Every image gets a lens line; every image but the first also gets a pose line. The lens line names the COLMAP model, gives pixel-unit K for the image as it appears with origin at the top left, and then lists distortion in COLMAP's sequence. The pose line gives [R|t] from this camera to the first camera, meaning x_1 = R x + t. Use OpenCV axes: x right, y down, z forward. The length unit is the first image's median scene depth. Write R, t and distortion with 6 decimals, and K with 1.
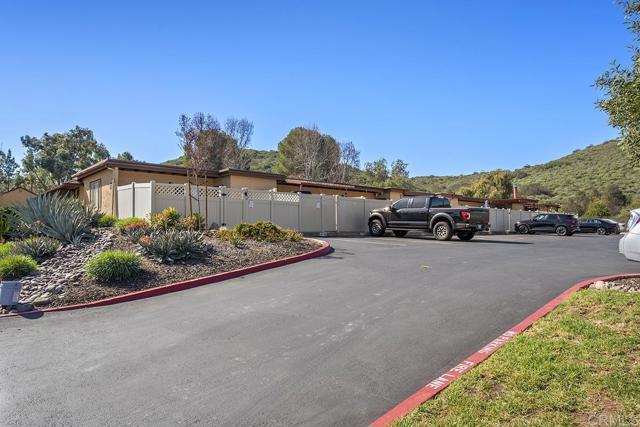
lens RADIAL K [[387.2, 0, 320.0], [0, 387.2, 213.5], [0, 0, 1]] dist [0.003144, 0.000997]
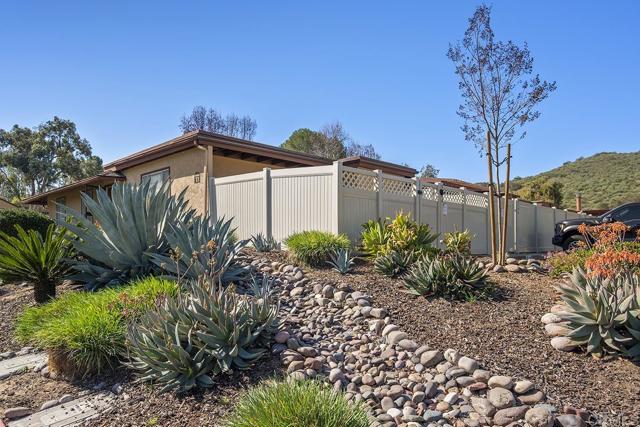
lens RADIAL K [[410.3, 0, 320.0], [0, 410.3, 213.5], [0, 0, 1]] dist [-0.001968, -0.001410]
pose [[0.998272, 0.007253, 0.058308, -0.118766], [-0.005482, 0.999520, -0.030482, 0.000597], [-0.058501, 0.030110, 0.997833, 0.111112]]
